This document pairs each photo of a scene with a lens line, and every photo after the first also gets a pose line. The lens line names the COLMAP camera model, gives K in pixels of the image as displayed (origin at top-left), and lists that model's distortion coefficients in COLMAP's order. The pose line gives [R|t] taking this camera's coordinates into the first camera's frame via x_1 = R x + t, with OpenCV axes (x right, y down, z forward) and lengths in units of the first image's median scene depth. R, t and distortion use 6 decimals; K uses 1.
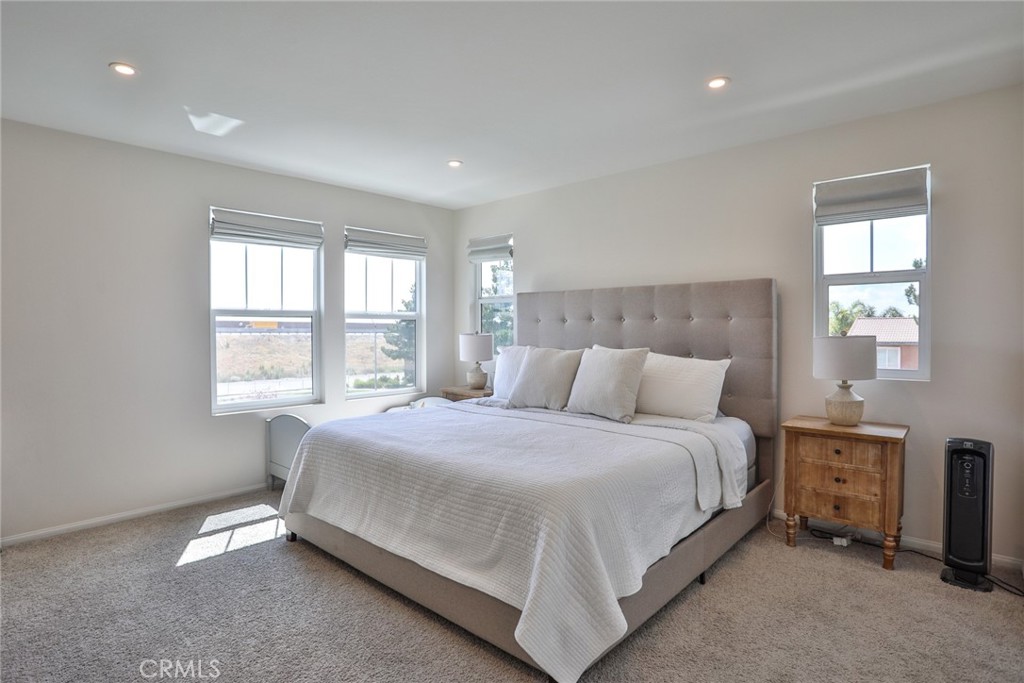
lens RADIAL K [[525.1, 0, 512.0], [0, 525.1, 341.5], [0, 0, 1]] dist [-0.080601, 0.000147]
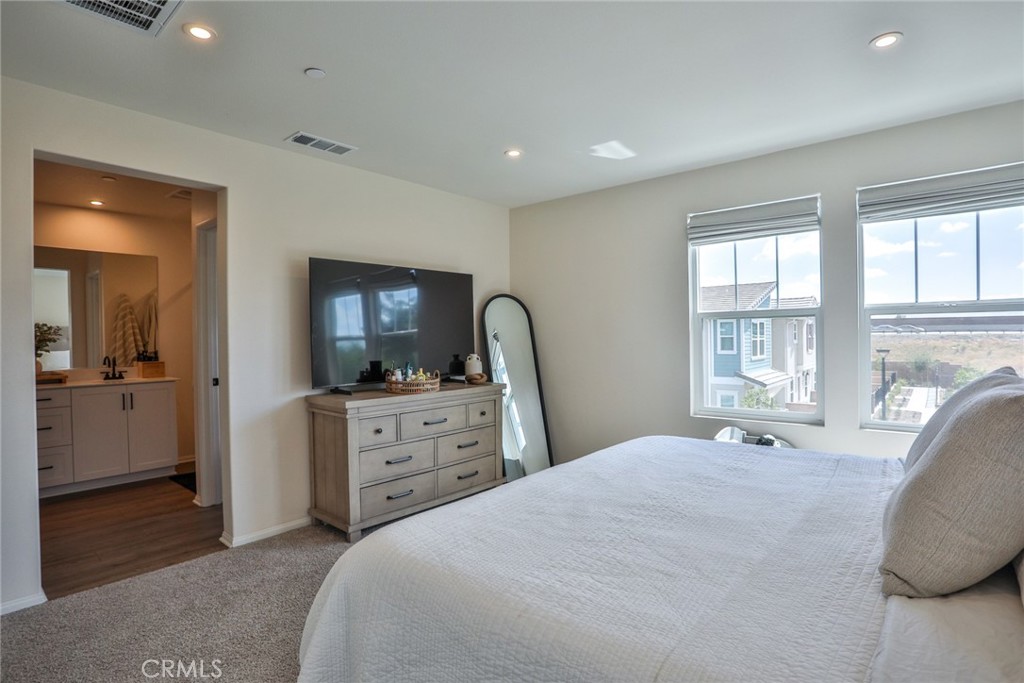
lens RADIAL K [[525.1, 0, 512.0], [0, 525.1, 341.5], [0, 0, 1]] dist [-0.080601, 0.000147]
pose [[0.021886, 0.011097, -0.999699, 0.386265], [0.000021, 0.999938, 0.011100, -0.016043], [0.999760, -0.000264, 0.021885, 0.521916]]
